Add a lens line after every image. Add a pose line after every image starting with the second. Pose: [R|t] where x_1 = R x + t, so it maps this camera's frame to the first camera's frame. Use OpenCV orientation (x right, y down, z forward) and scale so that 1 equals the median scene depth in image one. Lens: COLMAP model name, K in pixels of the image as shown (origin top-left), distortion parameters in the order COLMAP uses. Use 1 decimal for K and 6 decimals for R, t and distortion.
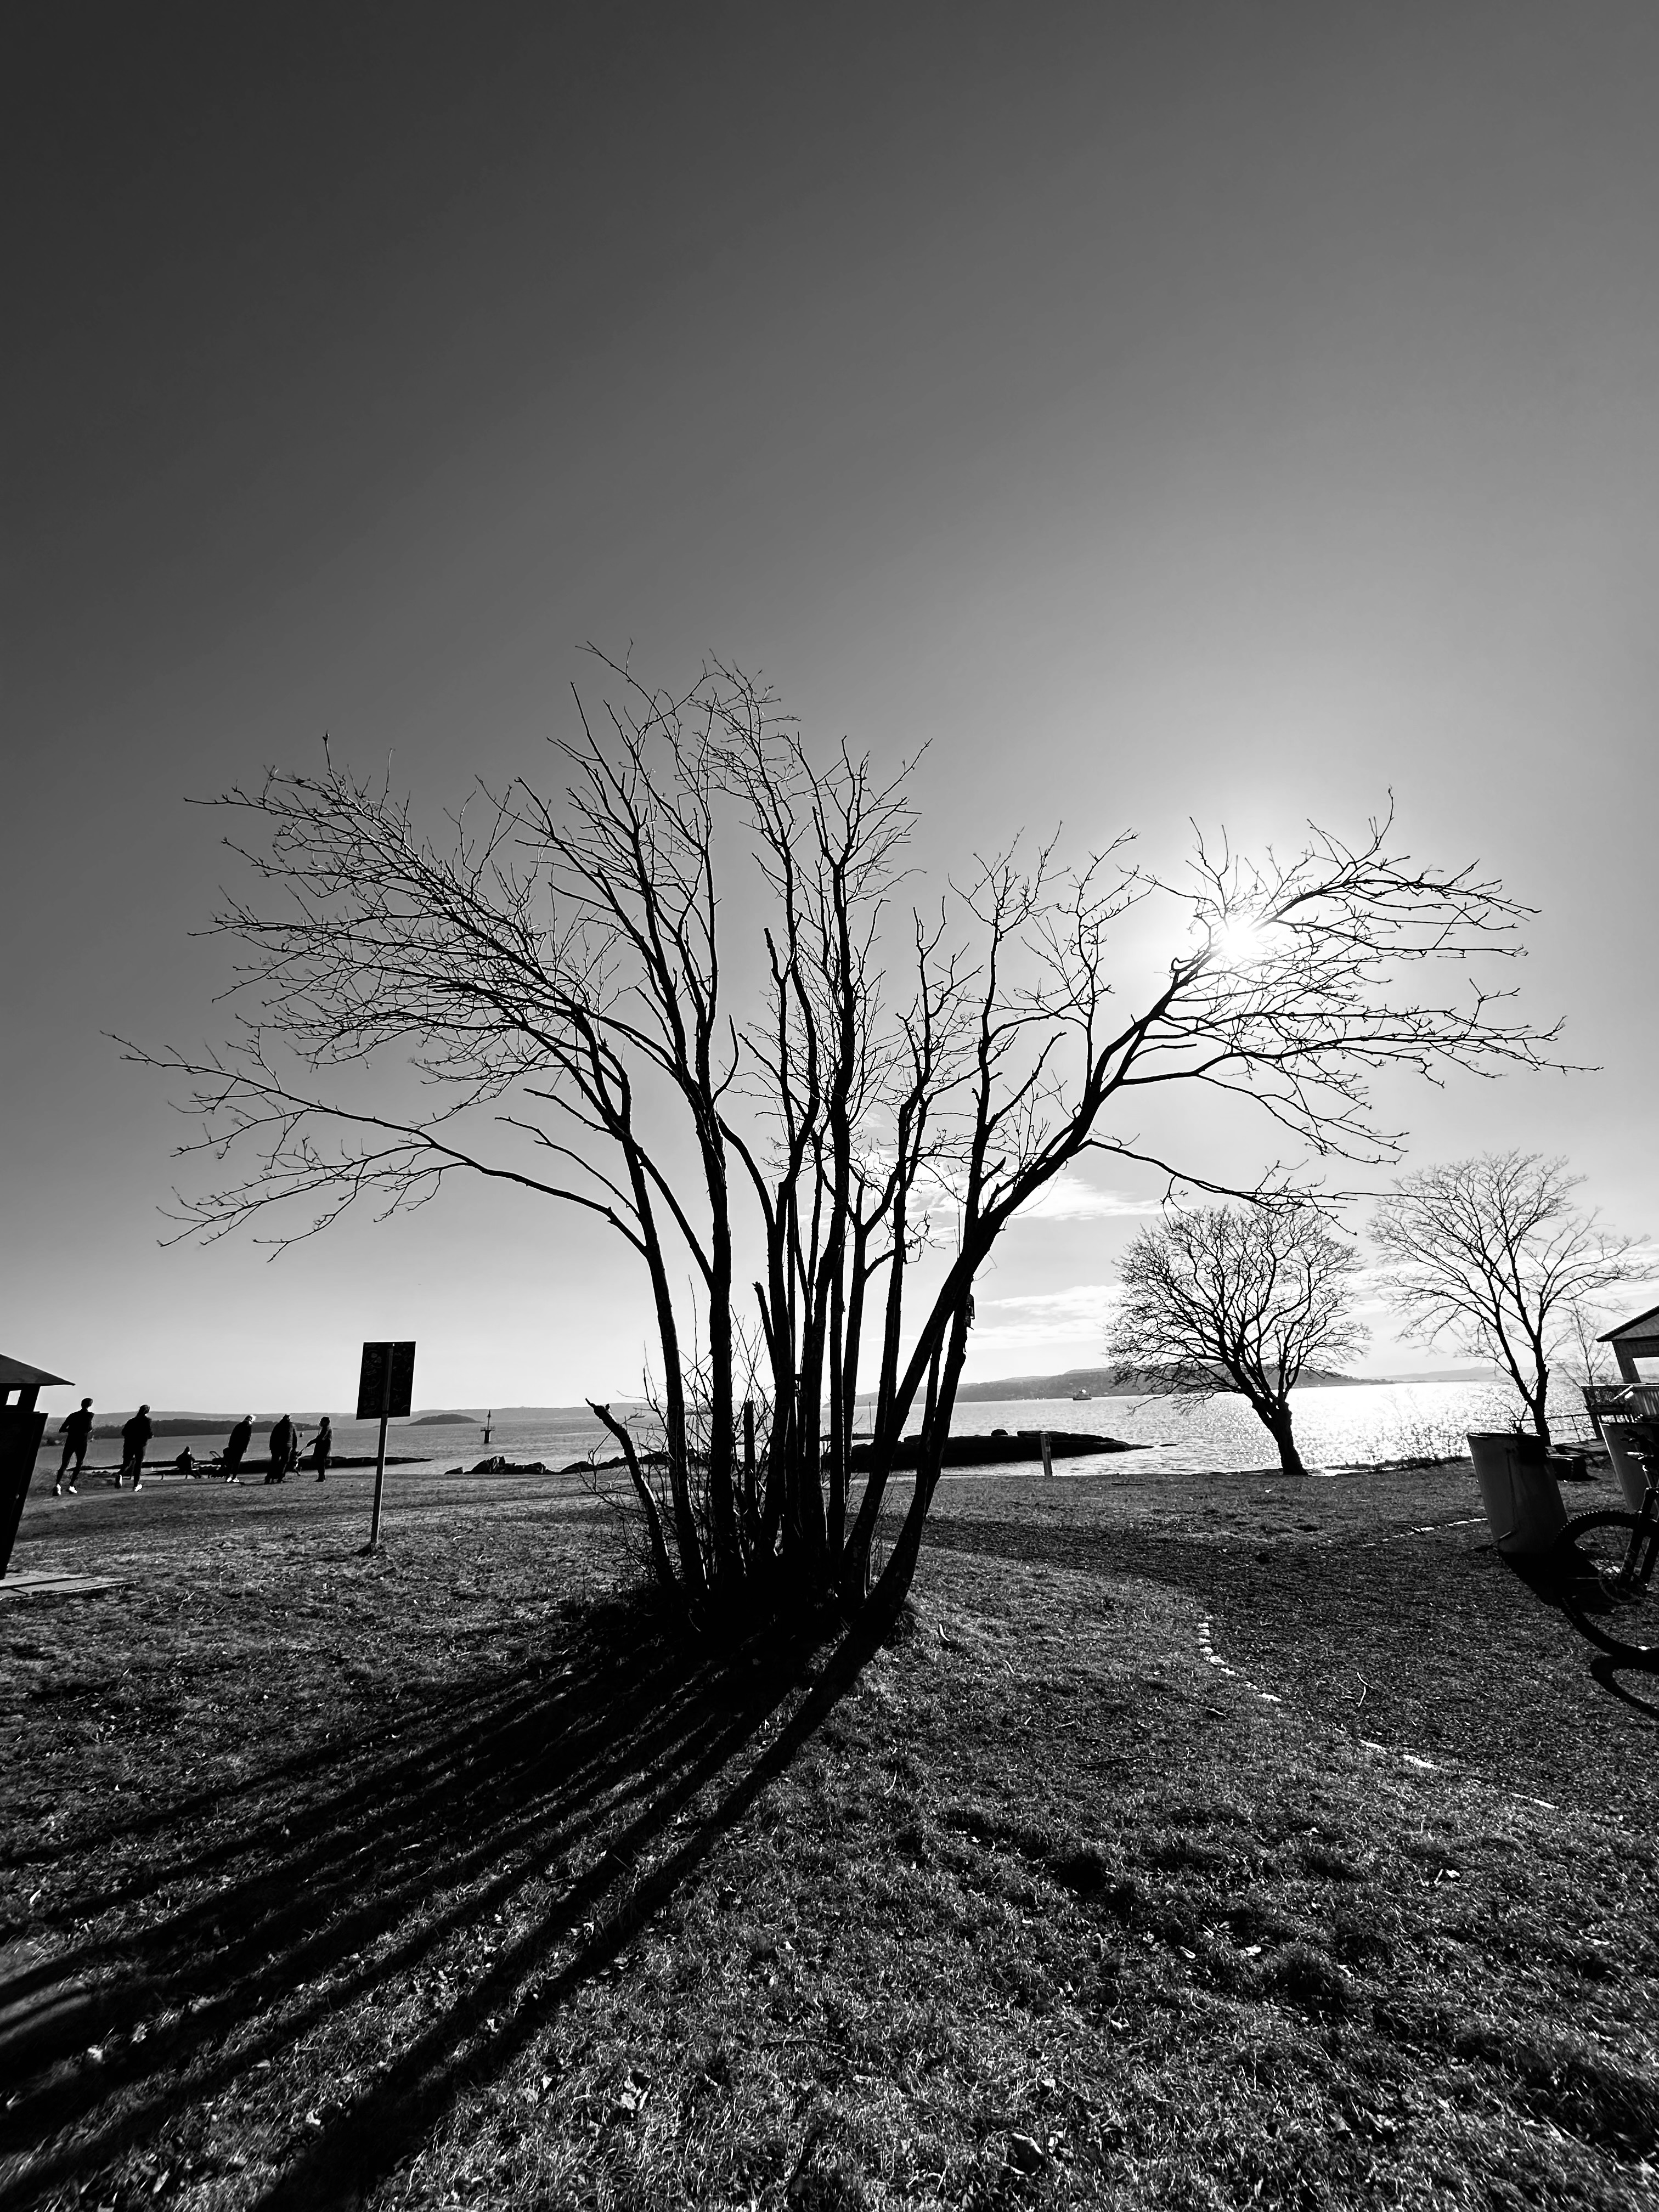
lens RADIAL K [[885.8, 0, 828.8], [0, 885.8, 1097.4], [0, 0, 1]] dist [-0.011083, -0.000355]
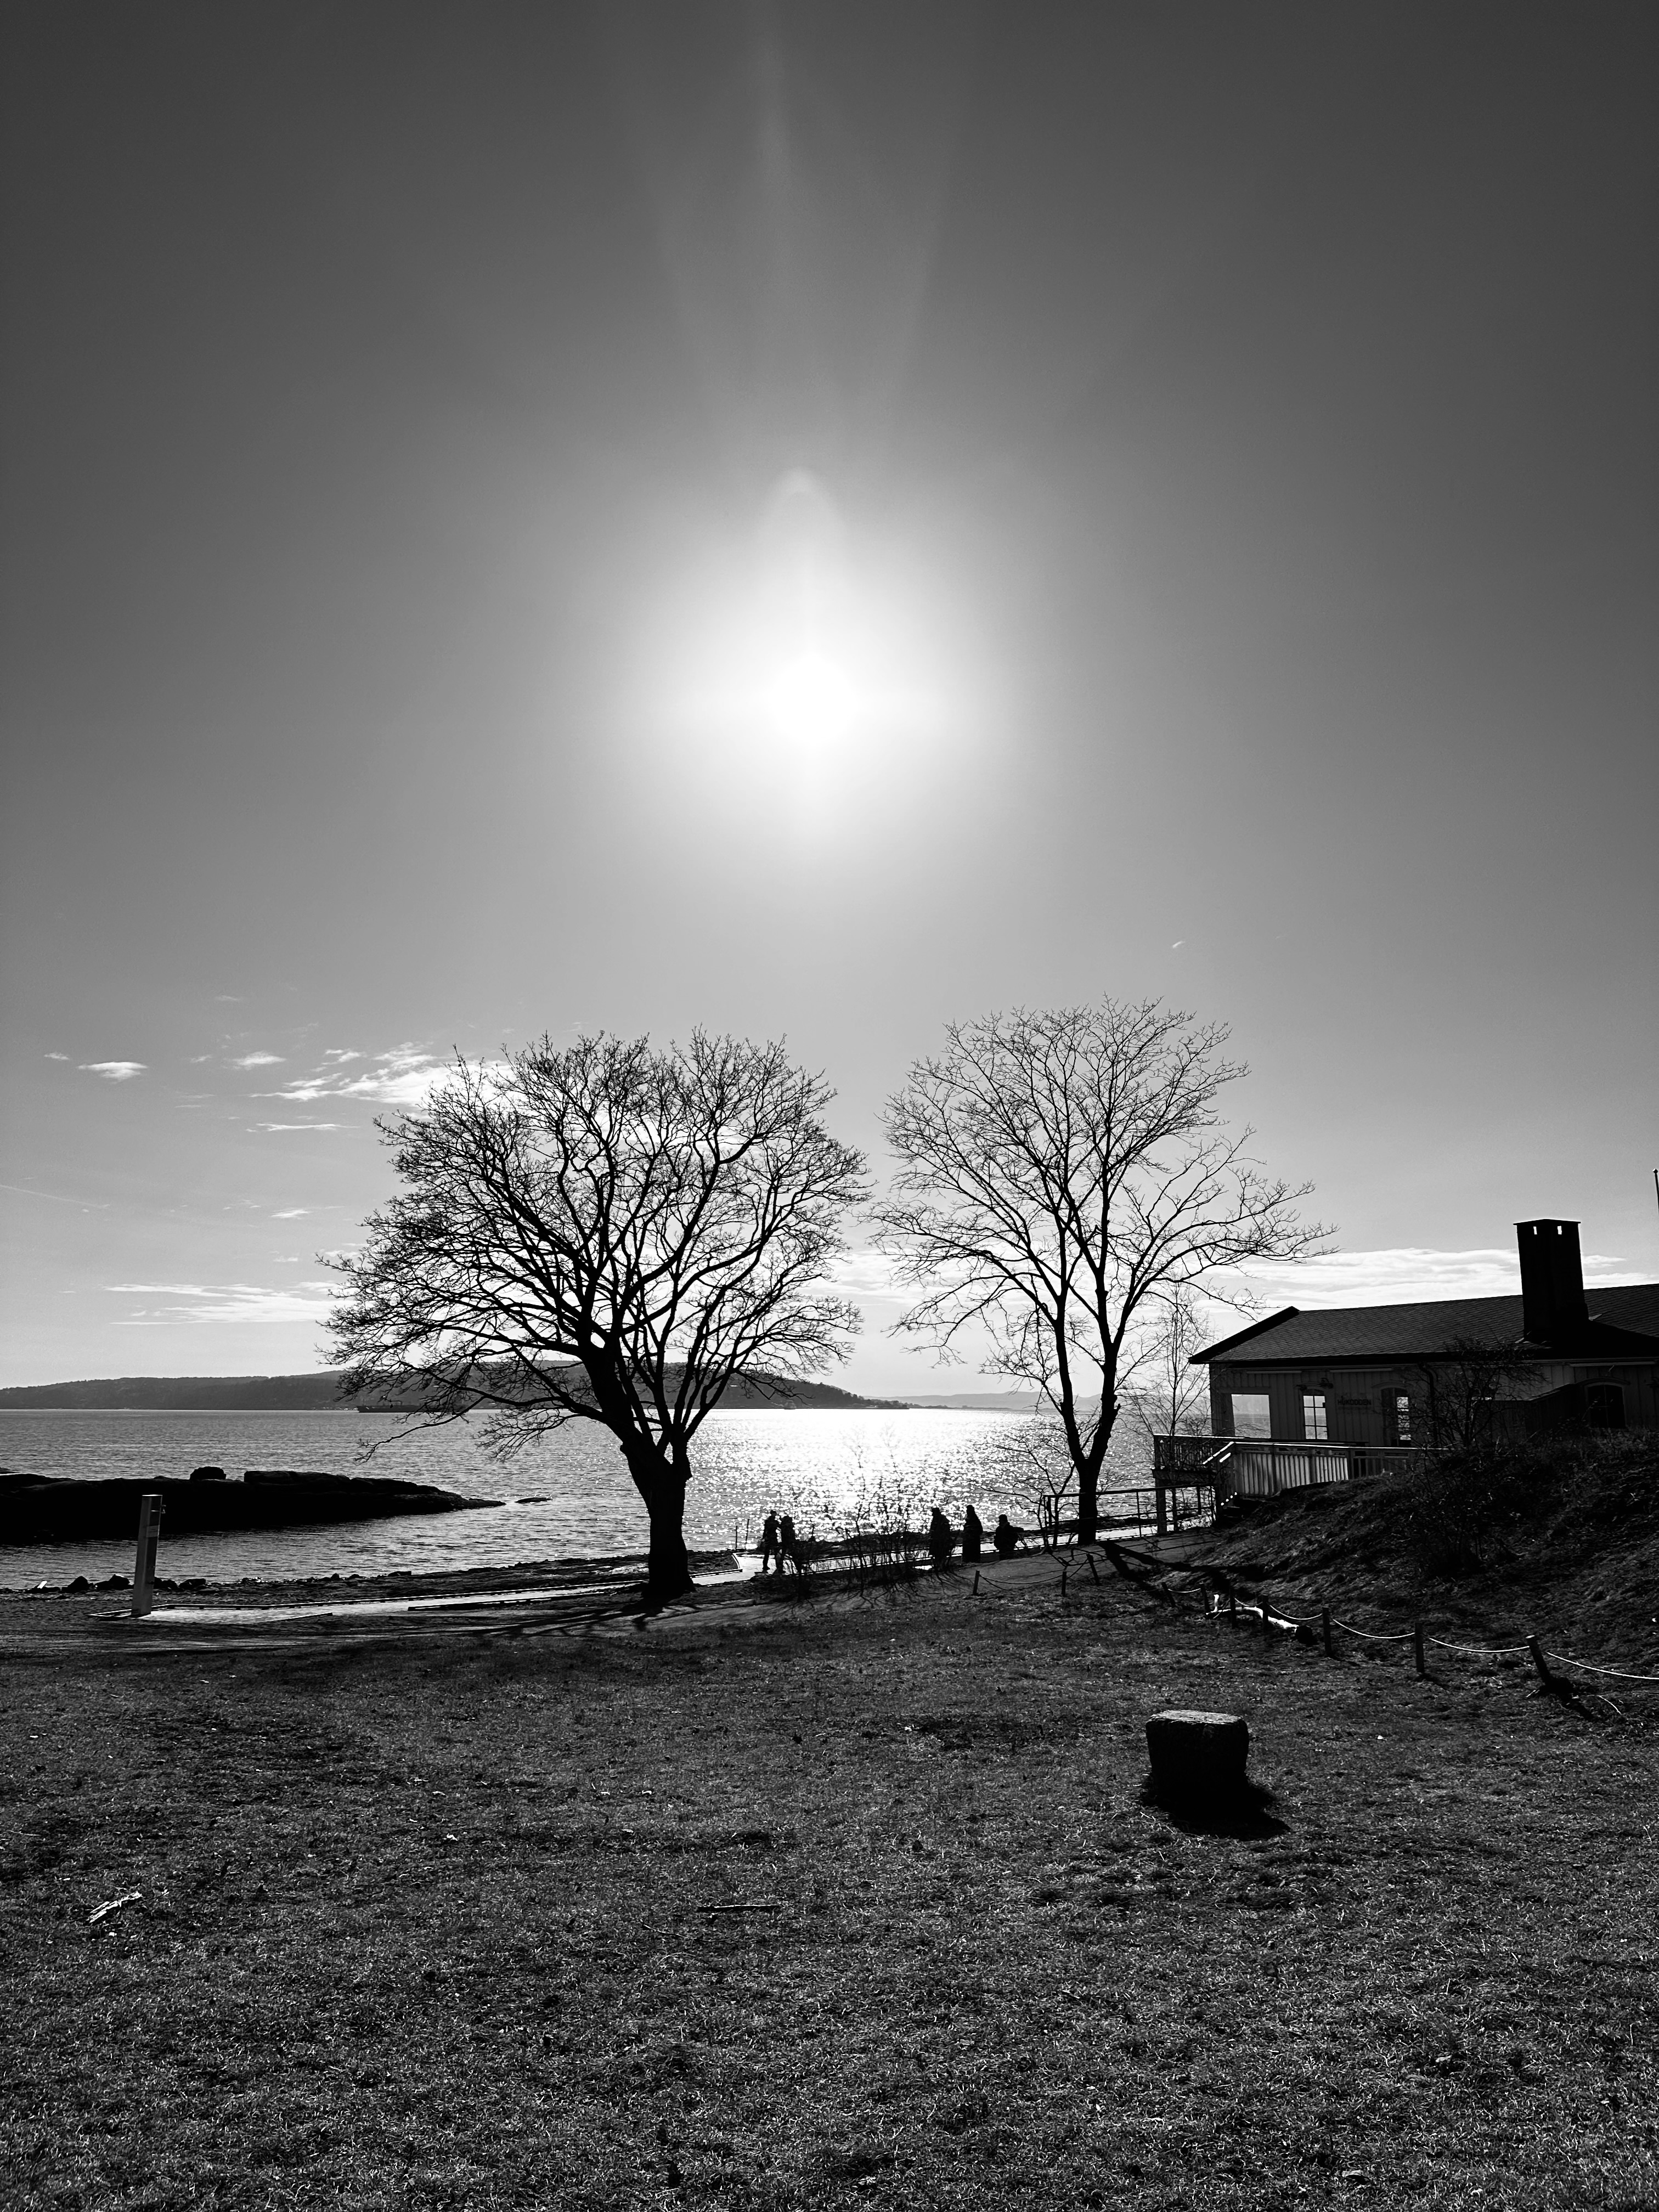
lens RADIAL K [[1547.4, 0, 830.5], [0, 1547.4, 1107.4], [0, 0, 1]] dist [0.007902, -0.001383]
pose [[0.879659, 0.136407, 0.455624, 0.184573], [-0.195957, 0.976845, 0.085874, 0.076705], [-0.433360, -0.164823, 0.886021, 0.236966]]
